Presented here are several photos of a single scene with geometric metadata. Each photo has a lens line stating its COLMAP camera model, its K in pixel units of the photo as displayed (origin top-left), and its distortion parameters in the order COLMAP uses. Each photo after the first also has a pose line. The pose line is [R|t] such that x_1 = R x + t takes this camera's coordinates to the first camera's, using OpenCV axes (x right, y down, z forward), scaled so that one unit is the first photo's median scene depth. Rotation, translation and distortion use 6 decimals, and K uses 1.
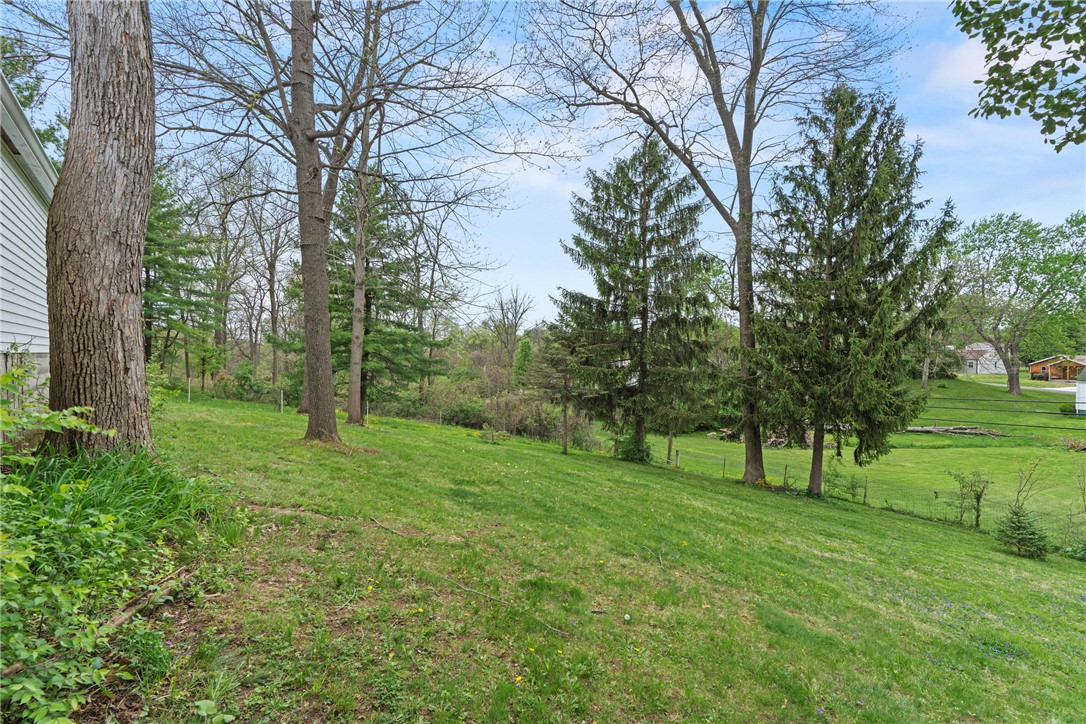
lens RADIAL K [[491.6, 0, 543.0], [0, 491.6, 362.0], [0, 0, 1]] dist [0.000127, -0.000020]
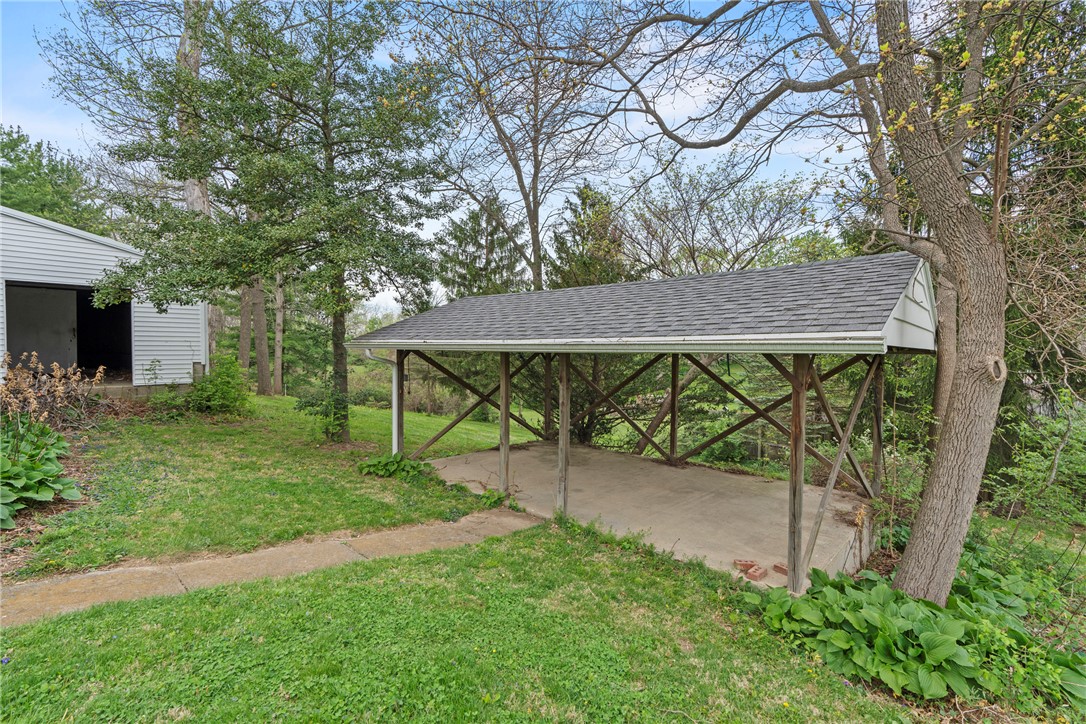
lens RADIAL K [[491.6, 0, 543.0], [0, 491.6, 362.0], [0, 0, 1]] dist [0.000127, -0.000020]
pose [[0.989348, -0.013725, 0.144918, 0.148856], [0.010168, 0.999629, 0.025254, -0.008465], [-0.145211, -0.023511, 0.989121, -0.437389]]
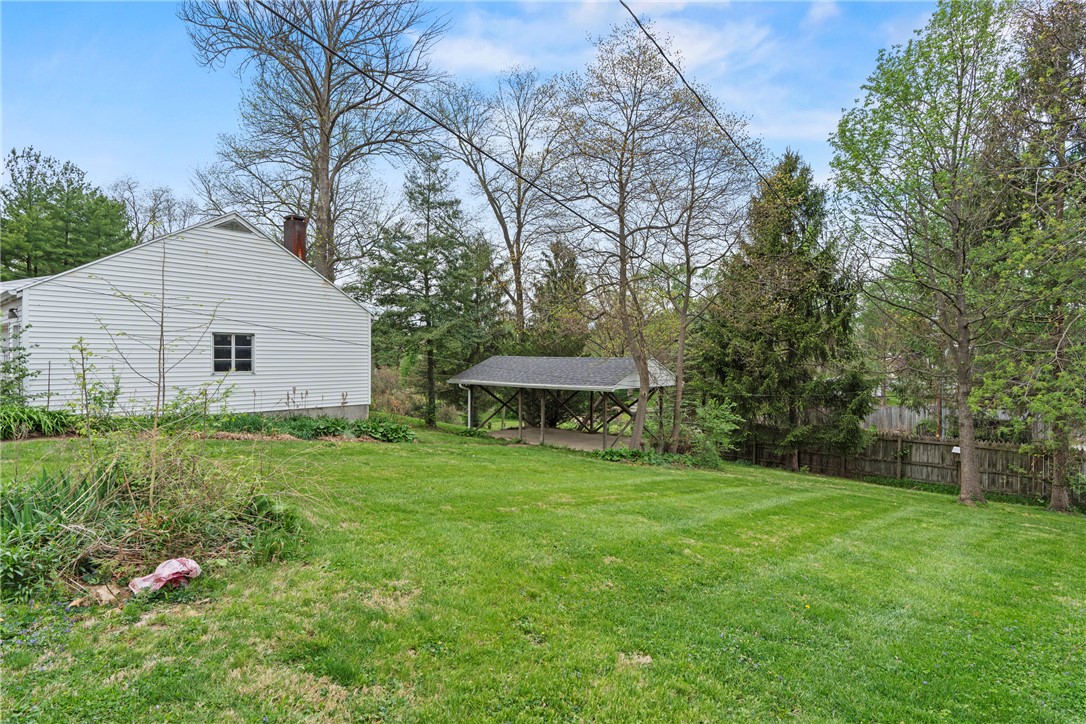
lens RADIAL K [[578.2, 0, 543.0], [0, 578.2, 362.0], [0, 0, 1]] dist [0.000161, -0.000003]
pose [[0.981057, -0.011310, 0.193387, 0.037568], [0.008993, 0.999877, 0.012853, -0.053540], [-0.193508, -0.010871, 0.981038, -0.999235]]
